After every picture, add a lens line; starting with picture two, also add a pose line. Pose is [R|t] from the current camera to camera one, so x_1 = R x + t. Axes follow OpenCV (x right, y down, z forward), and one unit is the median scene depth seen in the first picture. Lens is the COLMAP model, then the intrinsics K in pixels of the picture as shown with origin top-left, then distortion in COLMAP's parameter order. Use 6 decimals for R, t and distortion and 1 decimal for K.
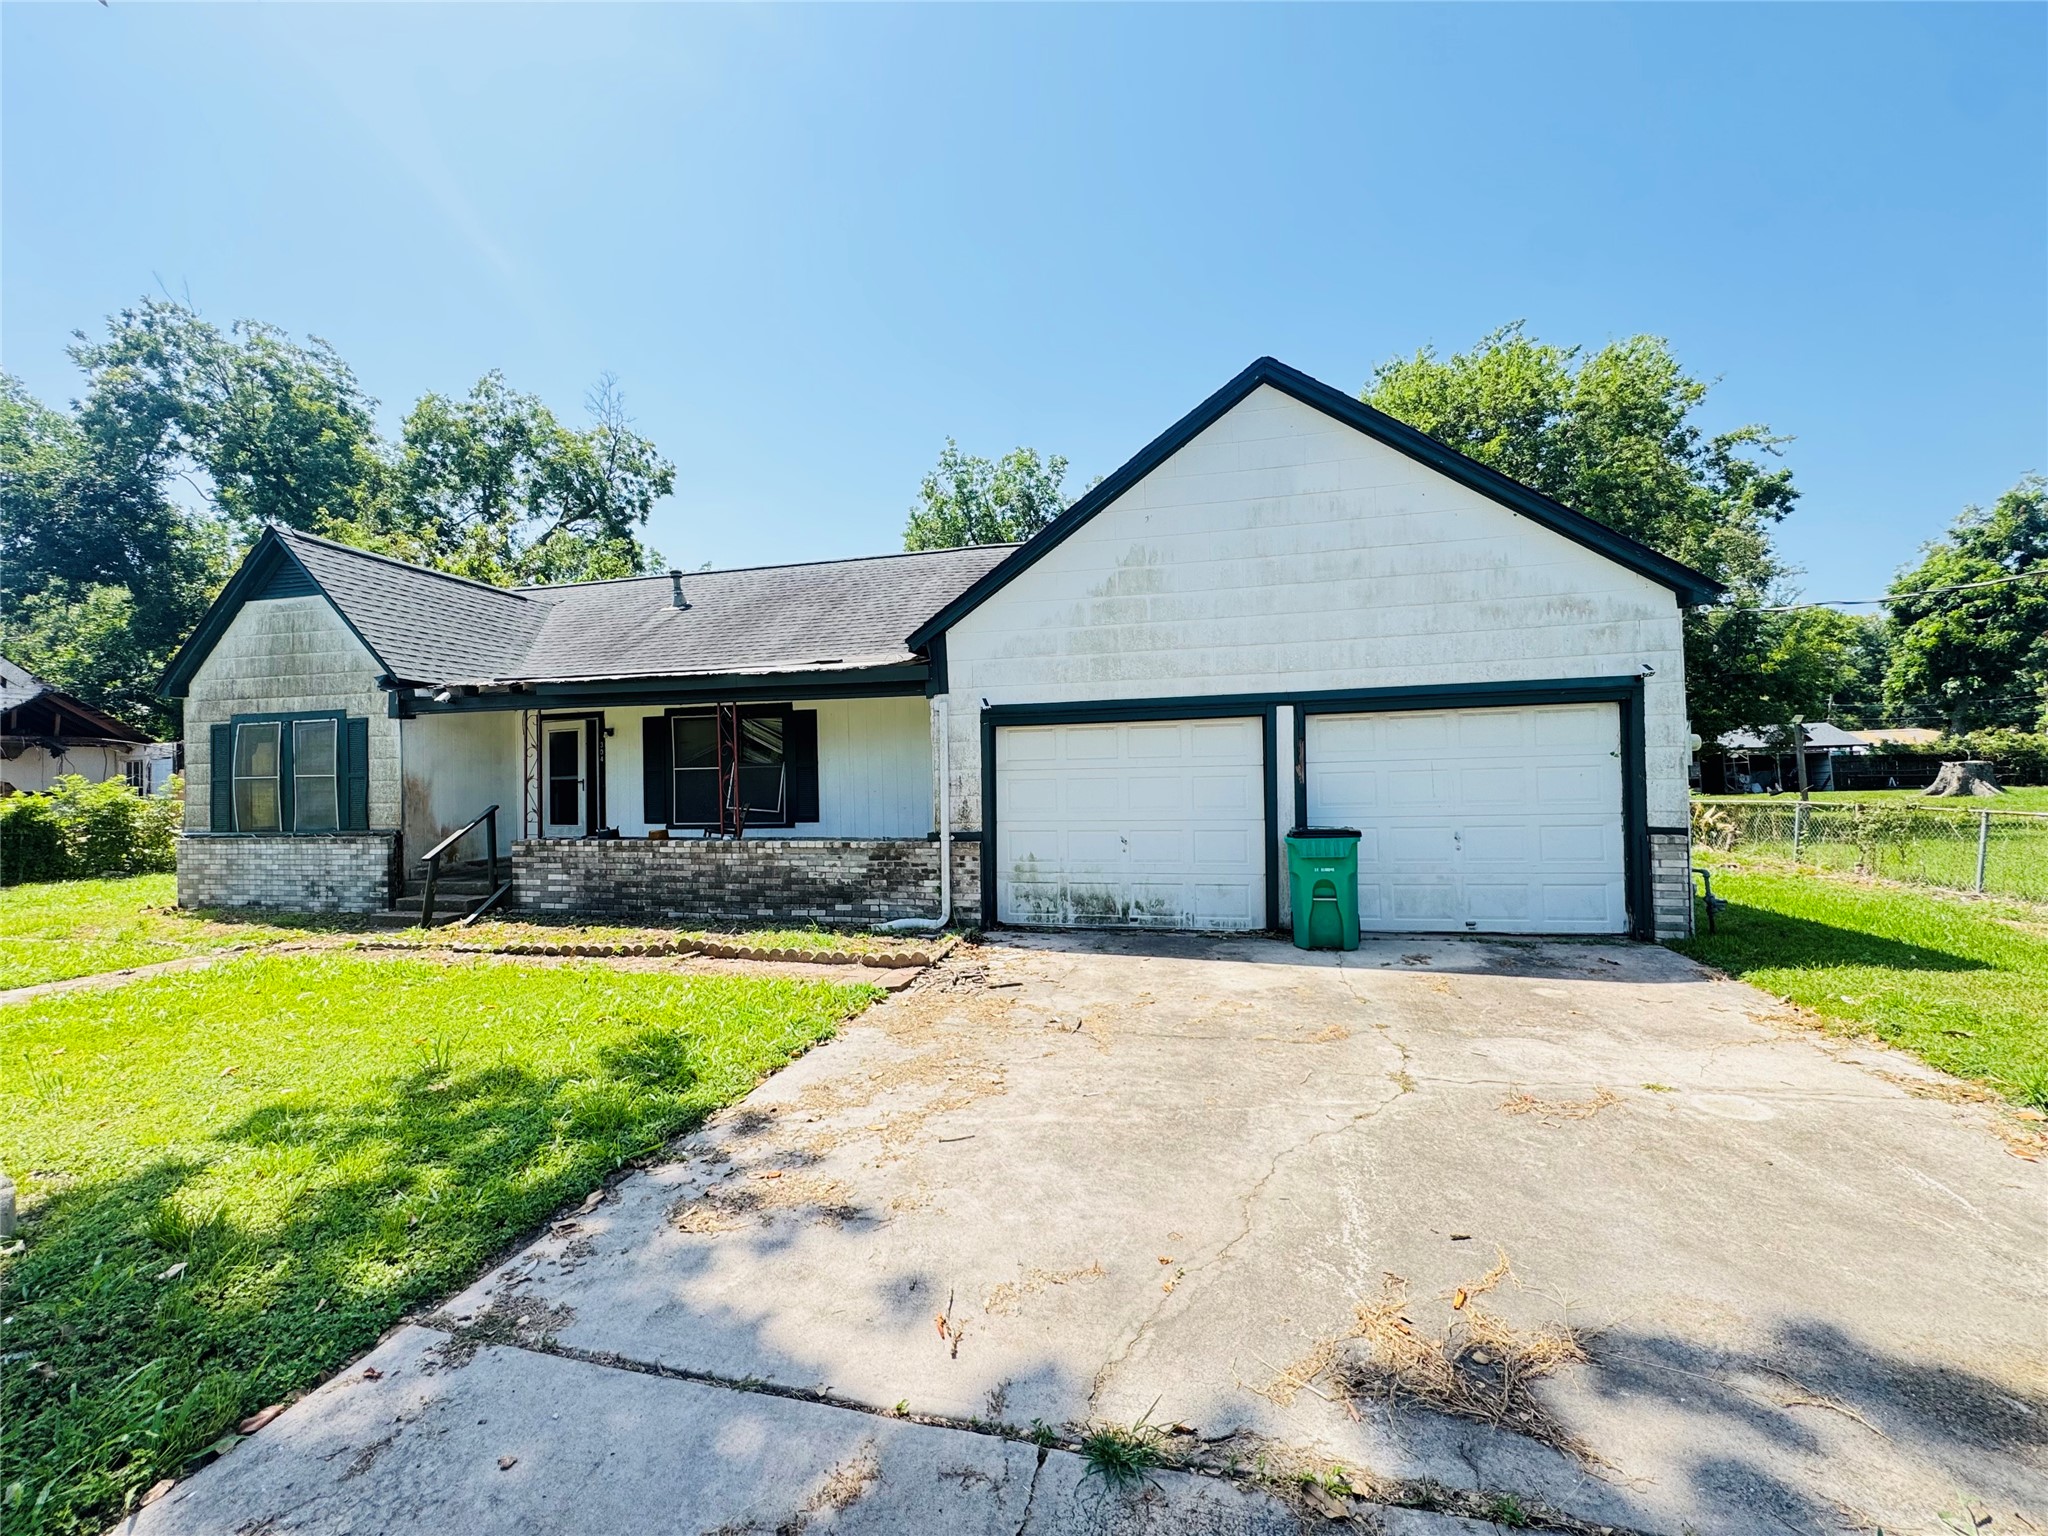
lens RADIAL K [[818.6, 0, 1026.7], [0, 818.6, 765.0], [0, 0, 1]] dist [-0.003115, 0.000539]
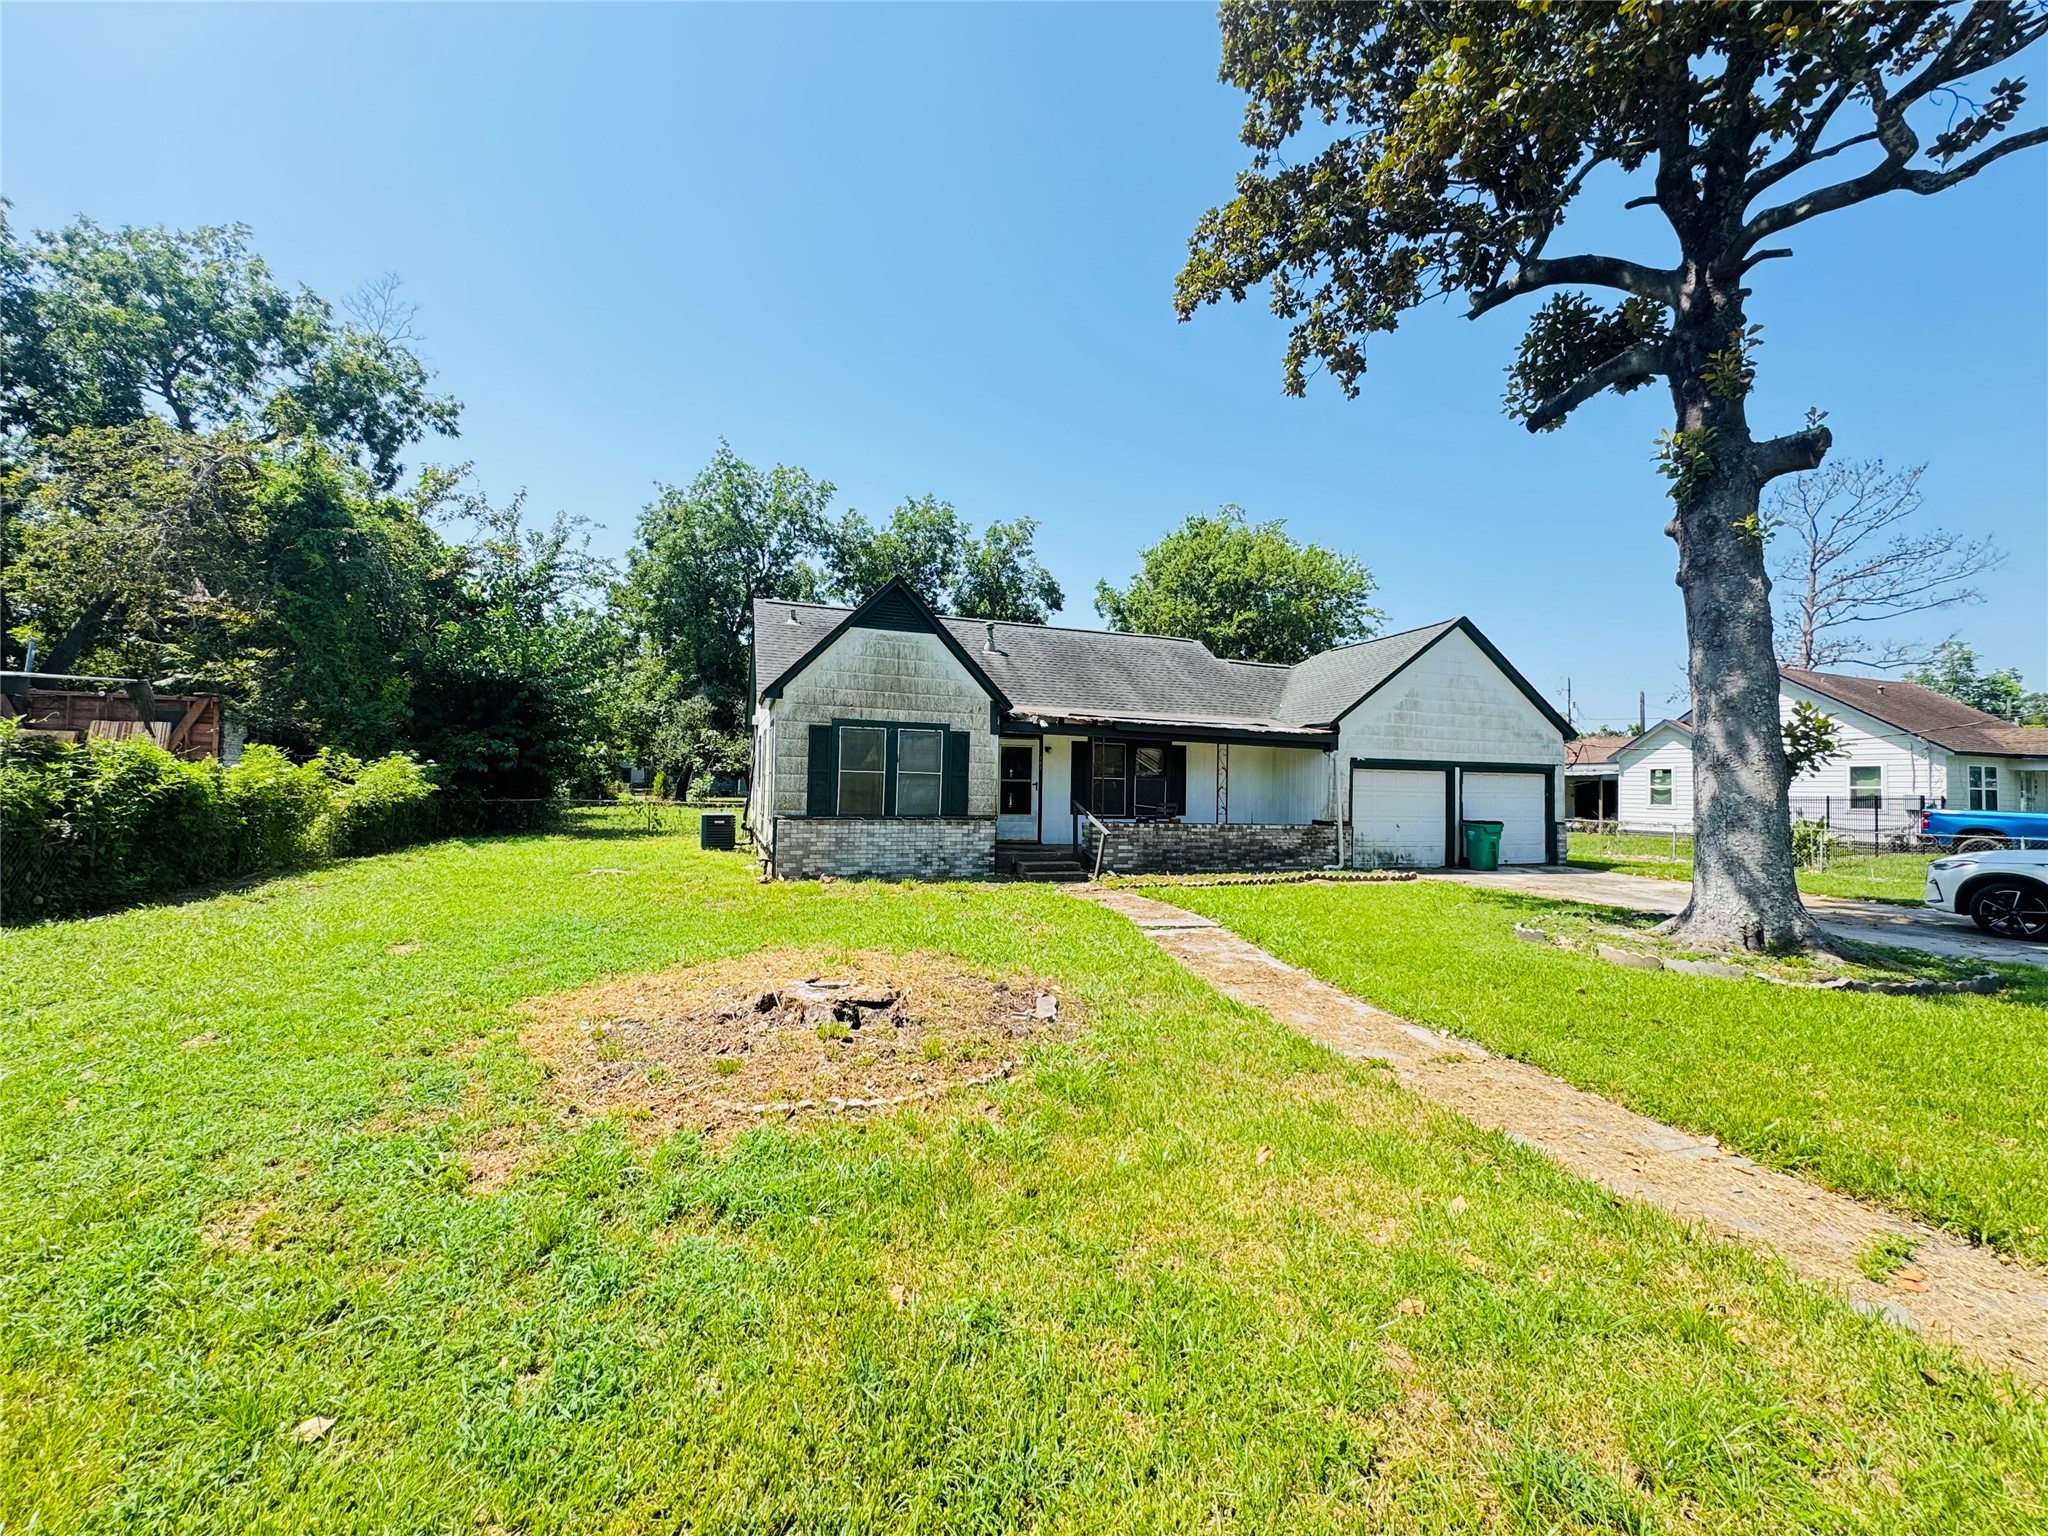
lens RADIAL K [[818.6, 0, 1025.3], [0, 818.6, 765.7], [0, 0, 1]] dist [-0.003115, 0.000539]
pose [[0.831661, 0.052164, 0.552827, -1.677413], [-0.046465, 0.998624, -0.024327, 0.029872], [-0.553335, -0.005455, 0.832941, -0.199746]]
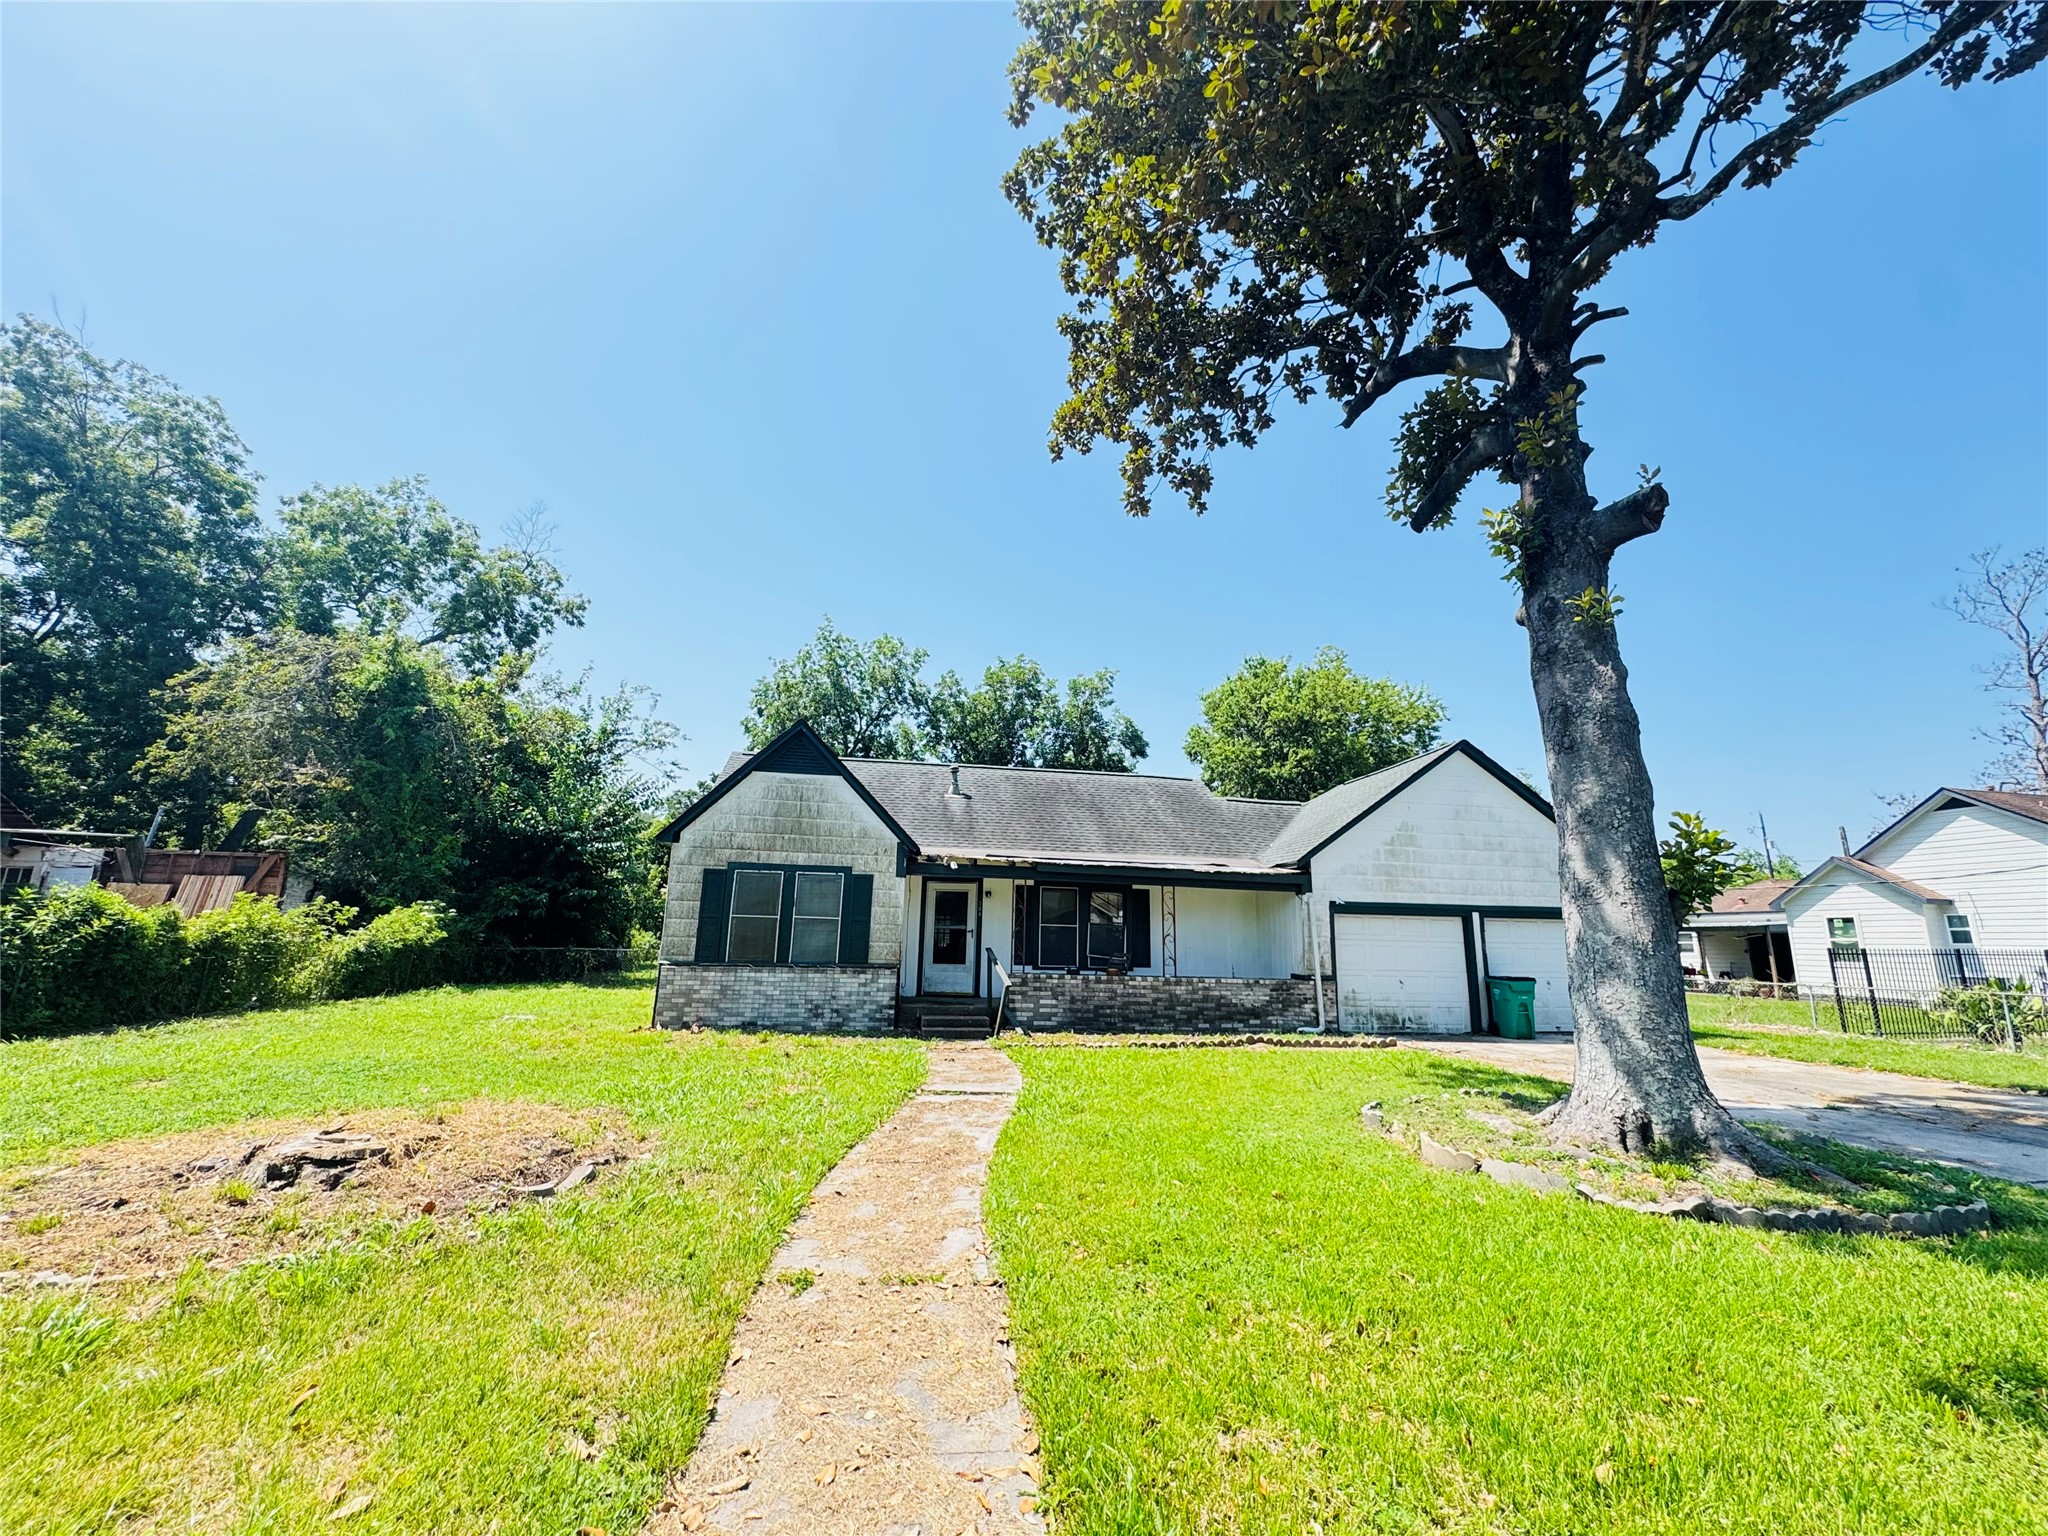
lens RADIAL K [[818.6, 0, 1025.4], [0, 818.6, 765.4], [0, 0, 1]] dist [-0.003115, 0.000539]
pose [[0.917751, 0.123391, 0.377502, -1.249719], [-0.048261, 0.978117, -0.202381, 0.027126], [-0.394213, 0.167517, 0.903623, -0.343175]]
